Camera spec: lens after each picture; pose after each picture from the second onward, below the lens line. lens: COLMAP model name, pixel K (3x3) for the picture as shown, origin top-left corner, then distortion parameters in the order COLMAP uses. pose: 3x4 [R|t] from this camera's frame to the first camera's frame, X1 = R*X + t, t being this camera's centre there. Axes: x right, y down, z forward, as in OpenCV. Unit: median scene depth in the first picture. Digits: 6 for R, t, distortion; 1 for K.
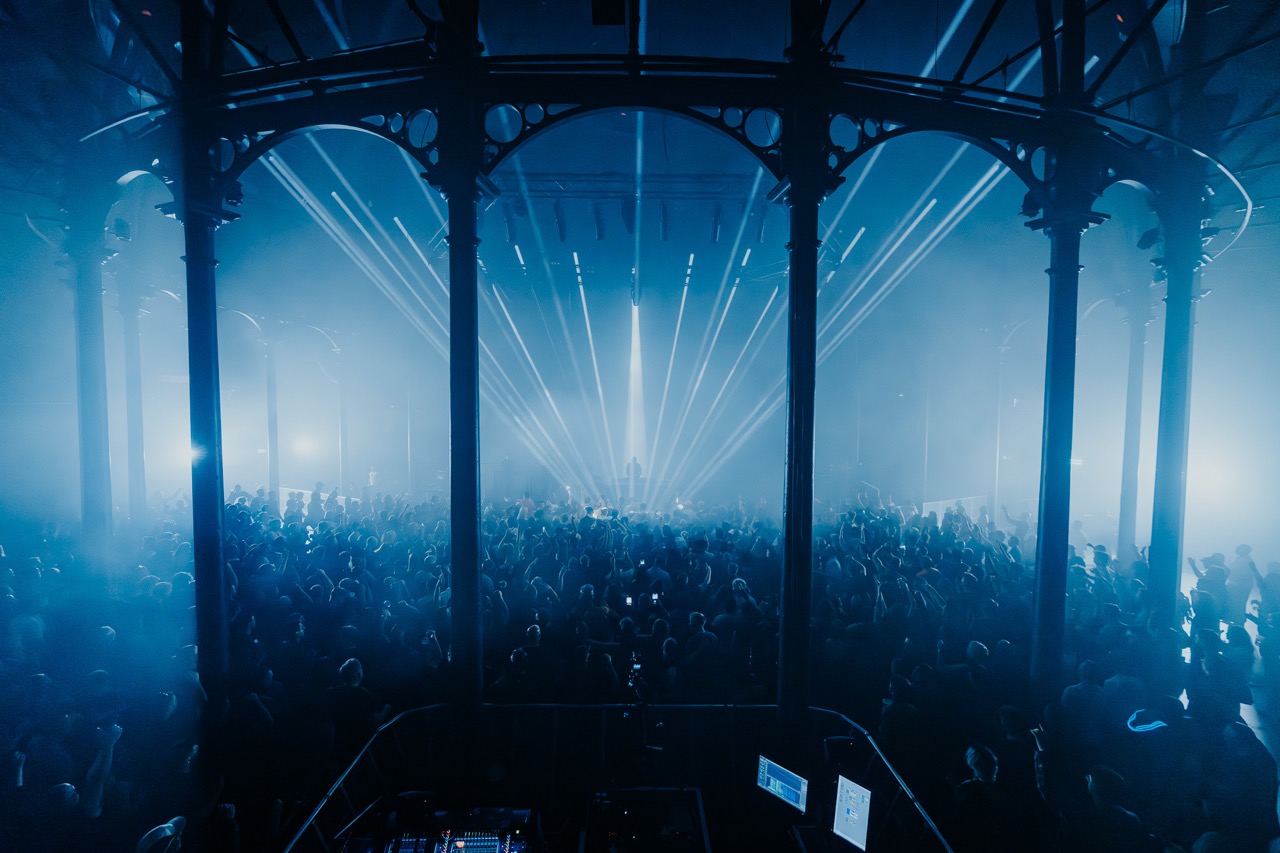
lens RADIAL K [[559.5, 0, 640.4], [0, 559.5, 433.9], [0, 0, 1]] dist [-0.000681, 0.000103]
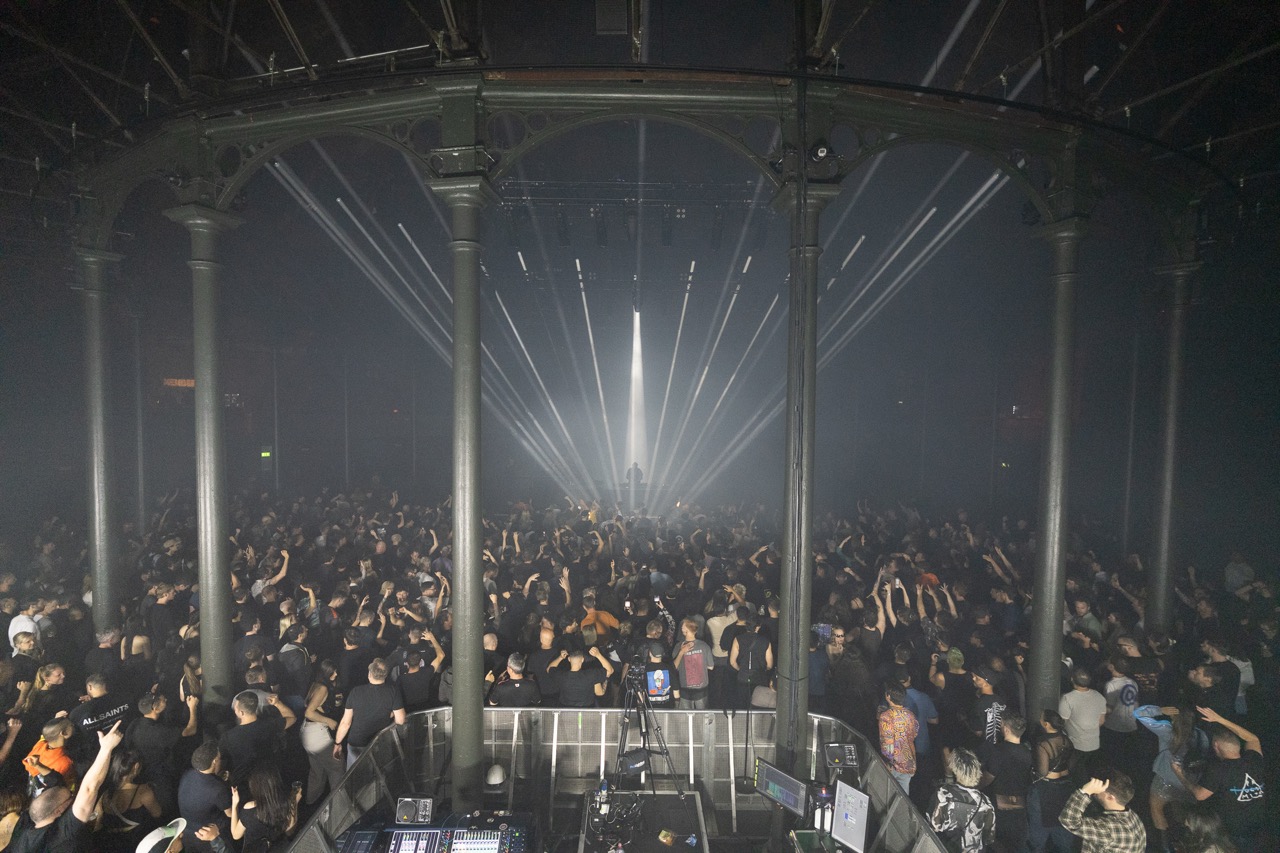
lens RADIAL K [[609.4, 0, 640.0], [0, 609.4, 426.5], [0, 0, 1]] dist [0.000839, -0.000130]
pose [[0.999982, 0.004636, -0.003874, 0.001798], [-0.004639, 0.999989, -0.000731, -0.022295], [0.003870, 0.000749, 0.999992, -0.098563]]
